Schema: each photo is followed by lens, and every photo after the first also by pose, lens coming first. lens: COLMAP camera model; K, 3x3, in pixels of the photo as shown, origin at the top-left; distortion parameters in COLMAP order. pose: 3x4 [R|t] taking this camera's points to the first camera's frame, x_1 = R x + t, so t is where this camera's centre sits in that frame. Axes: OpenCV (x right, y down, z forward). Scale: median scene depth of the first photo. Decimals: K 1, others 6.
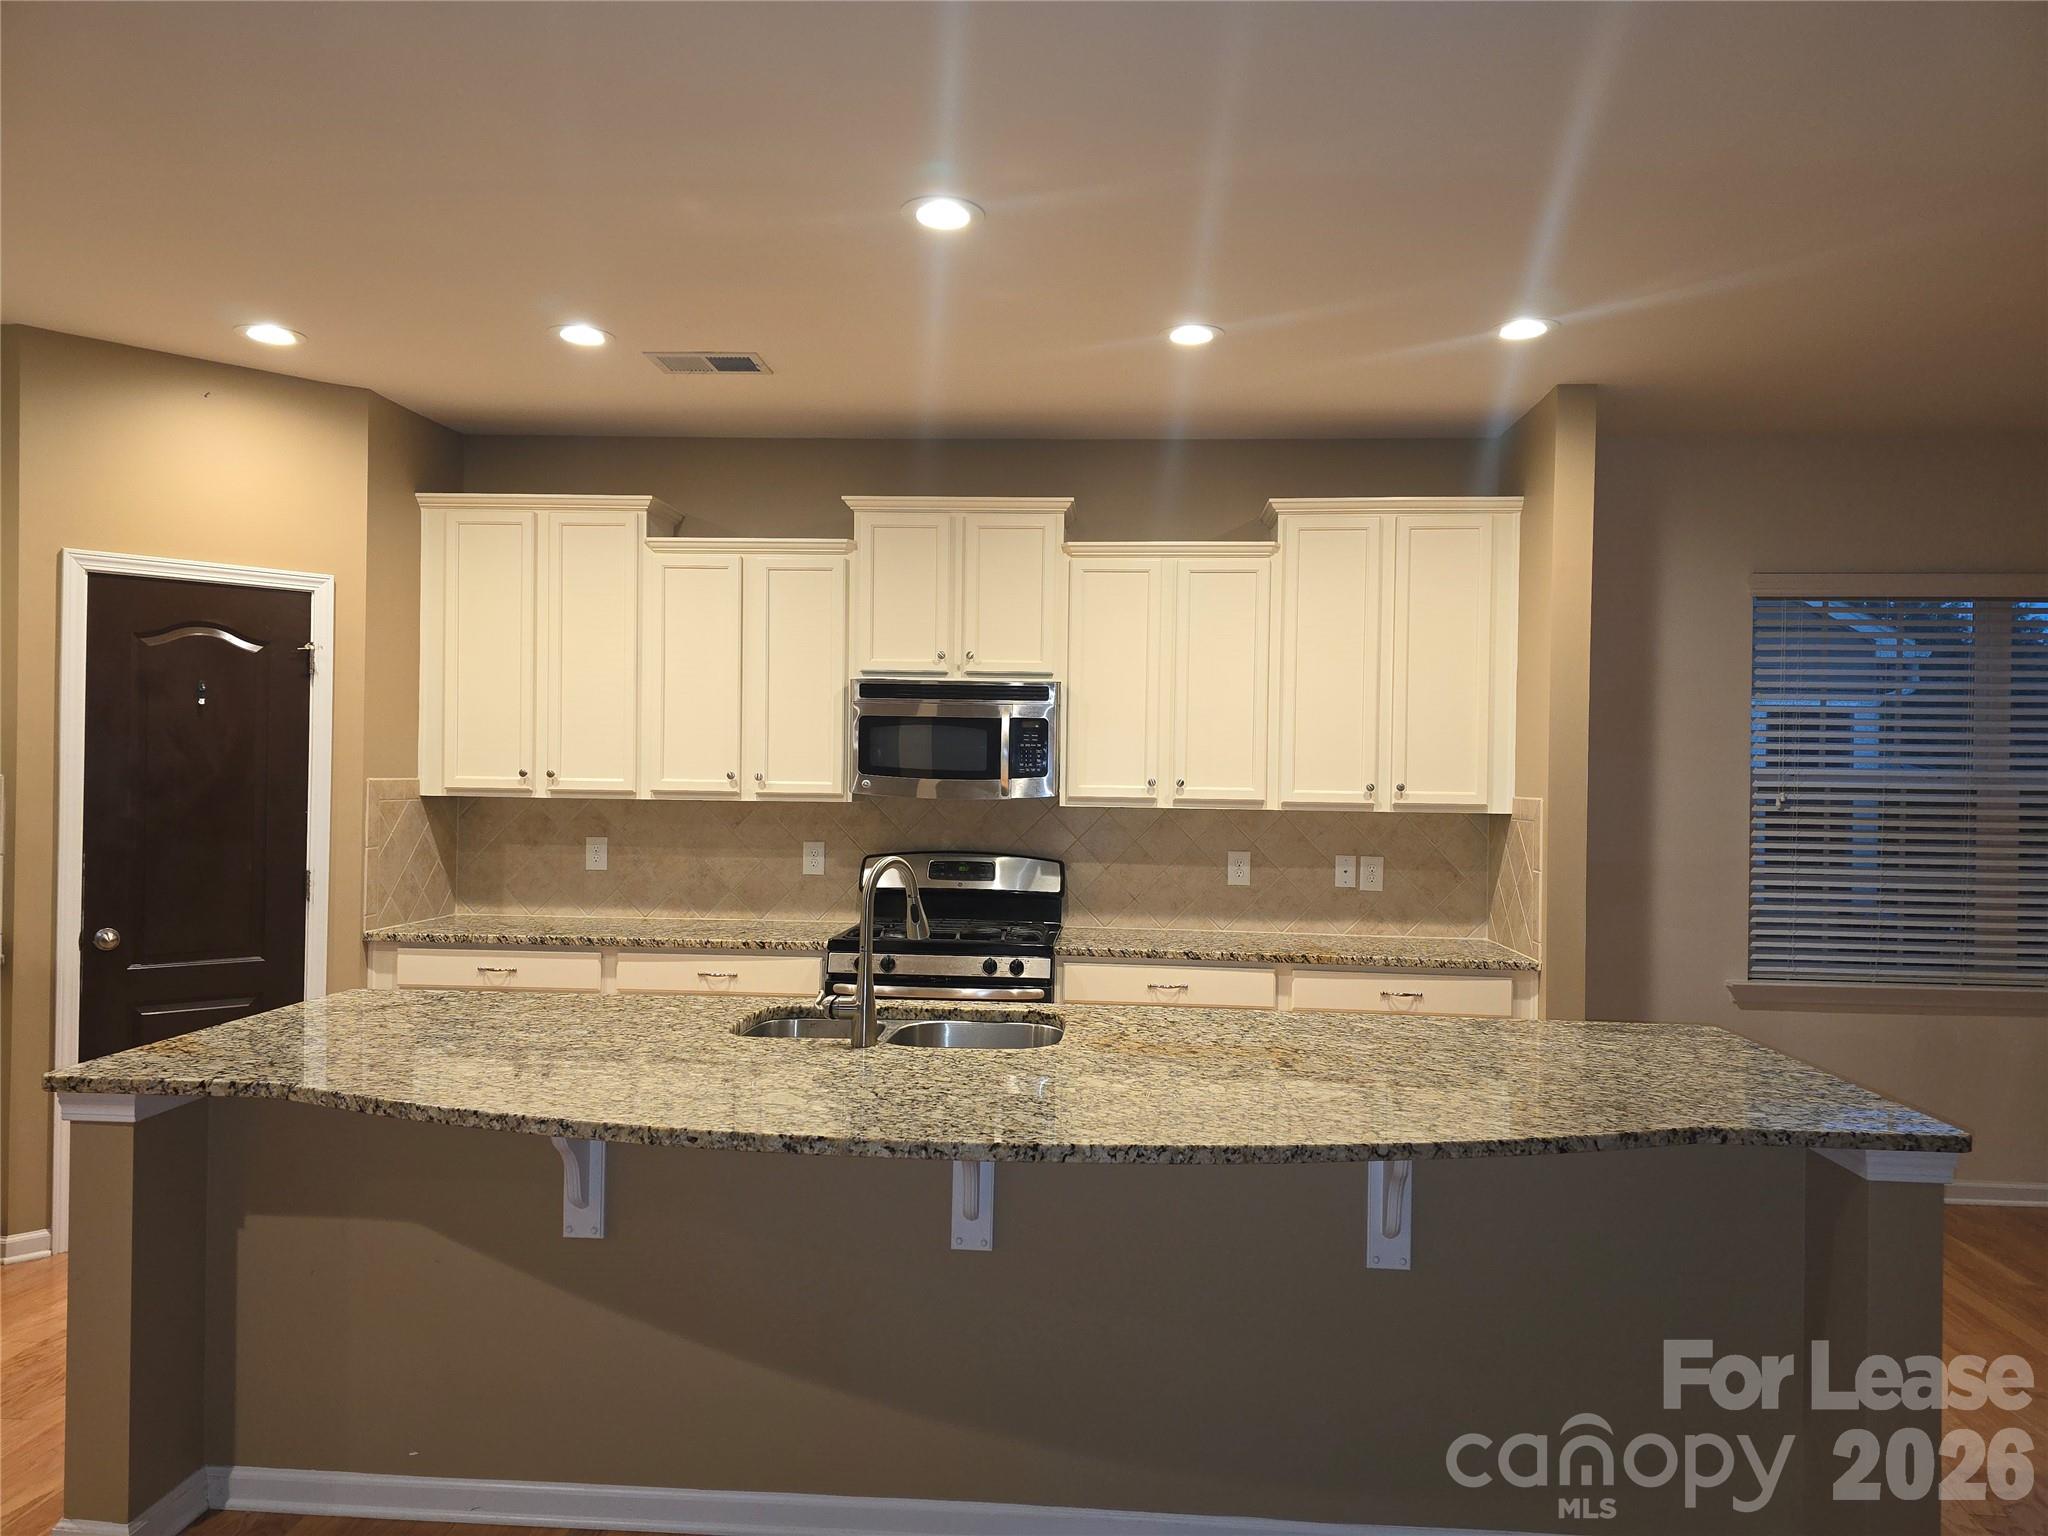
lens RADIAL K [[1355.5, 0, 1030.4], [0, 1355.5, 783.6], [0, 0, 1]] dist [0.067863, -0.057035]
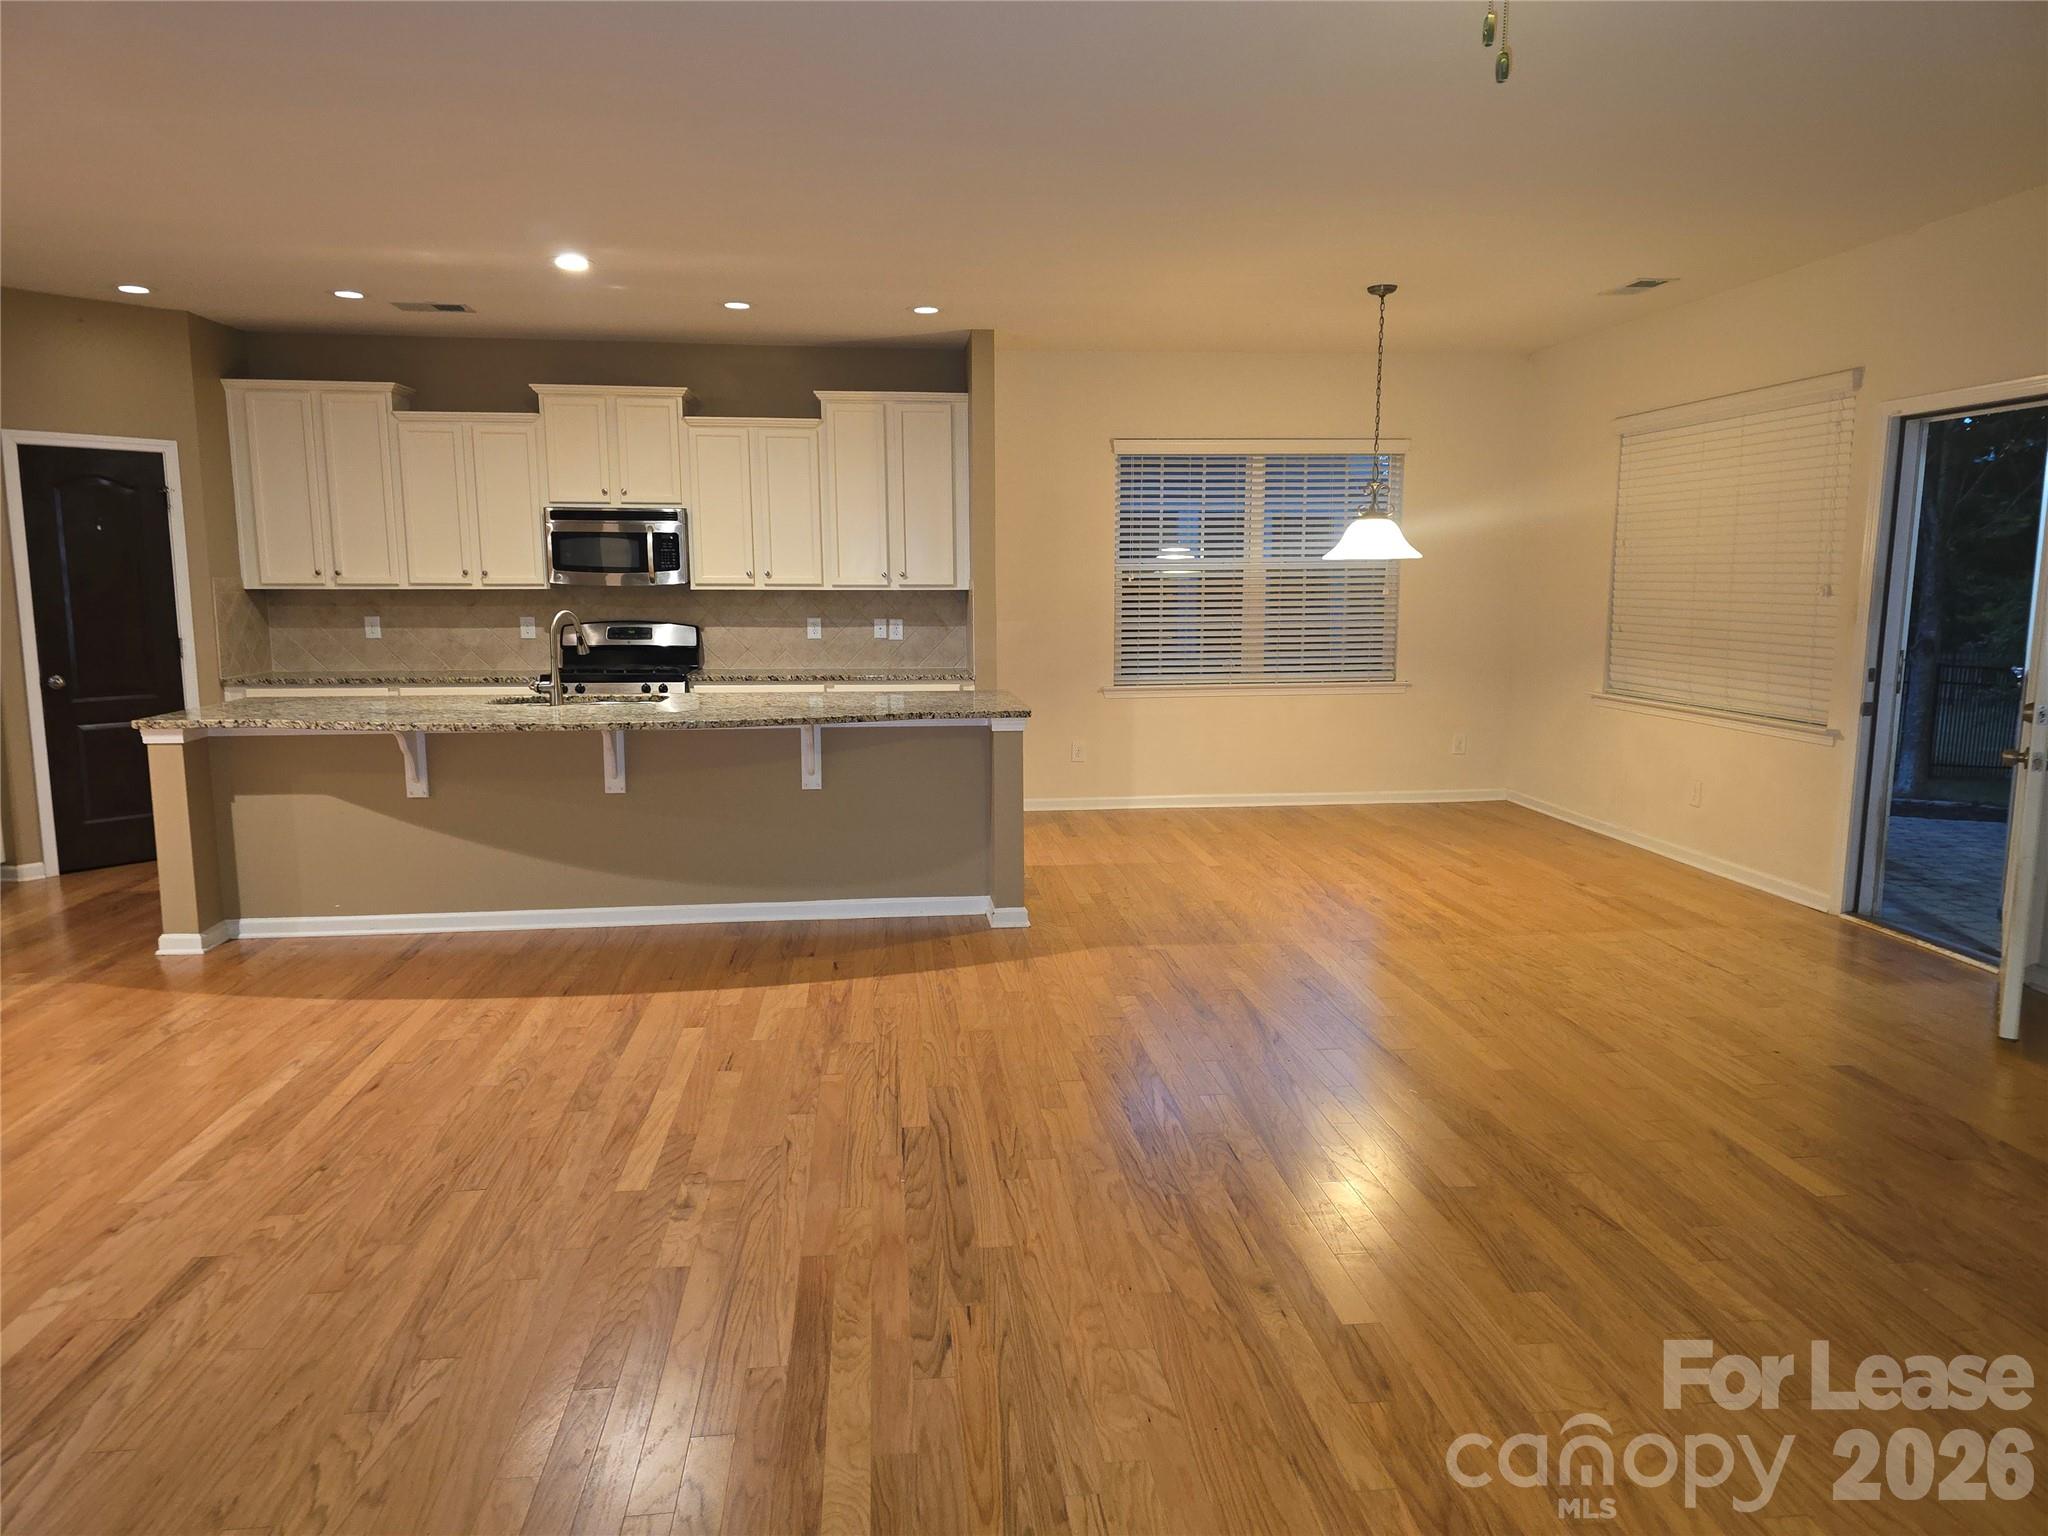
lens RADIAL K [[1355.5, 0, 1032.4], [0, 1355.5, 773.2], [0, 0, 1]] dist [0.067863, -0.057035]
pose [[0.982416, -0.044706, 0.181275, 0.117032], [0.019162, 0.989925, 0.140287, 0.013452], [-0.185720, -0.134346, 0.973375, -0.656020]]
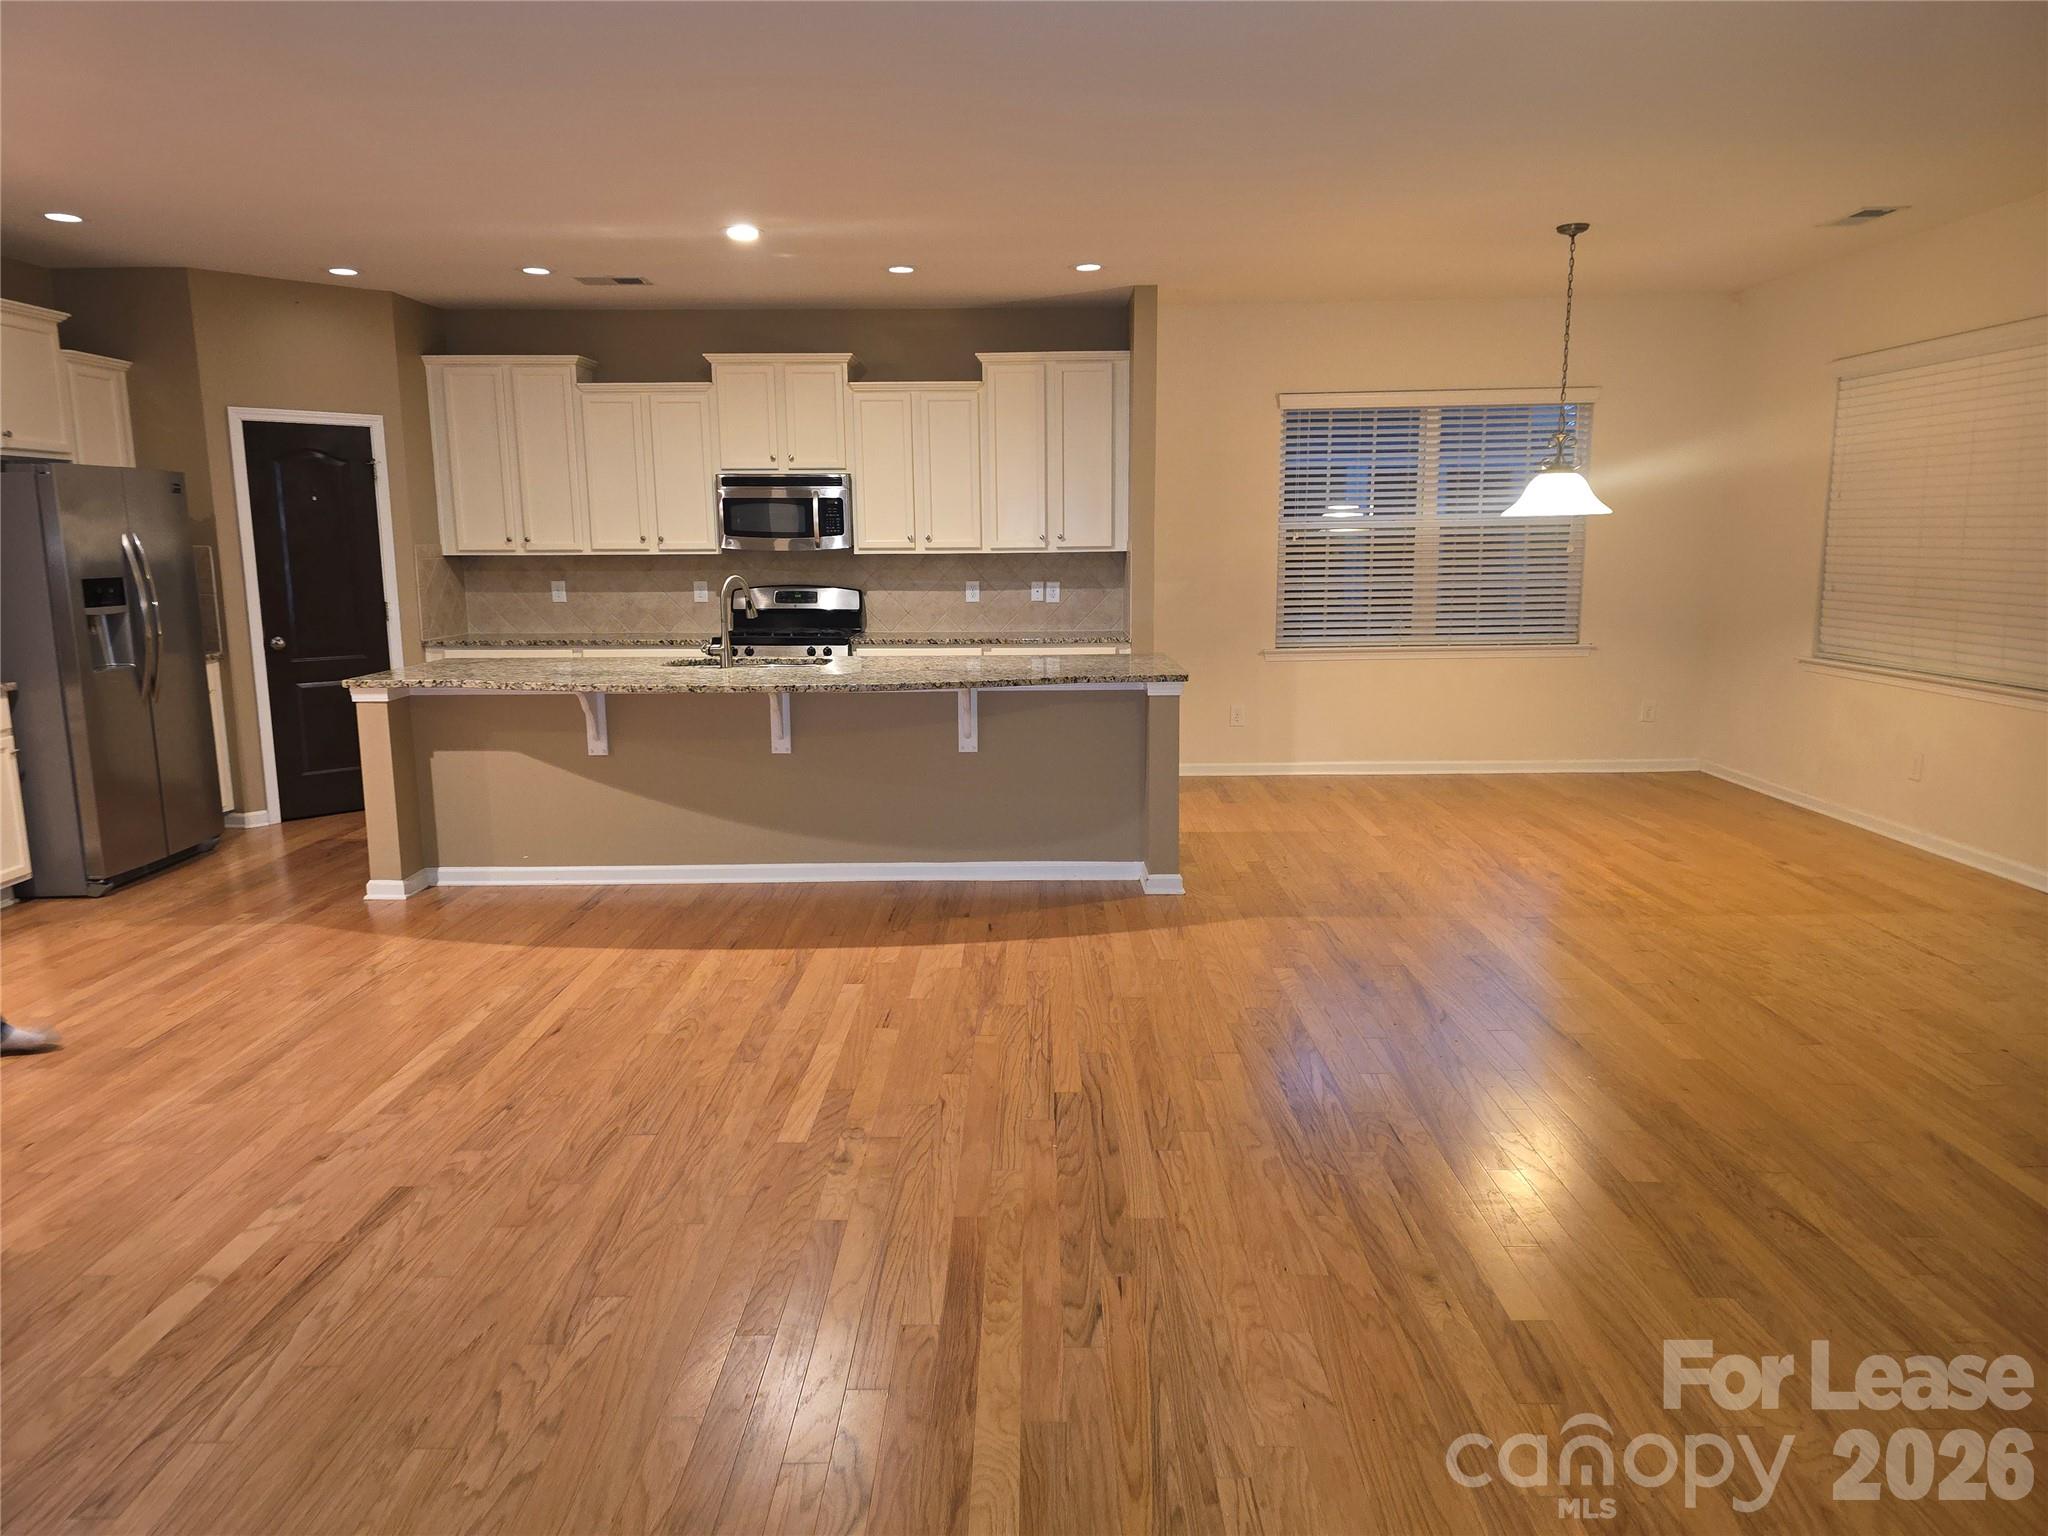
lens RADIAL K [[1355.5, 0, 1023.7], [0, 1355.5, 768.7], [0, 0, 1]] dist [0.067863, -0.057035]
pose [[0.997547, -0.036162, 0.059936, 0.118423], [0.026035, 0.986470, 0.161860, 0.012789], [-0.064978, -0.159903, 0.984992, -0.647489]]
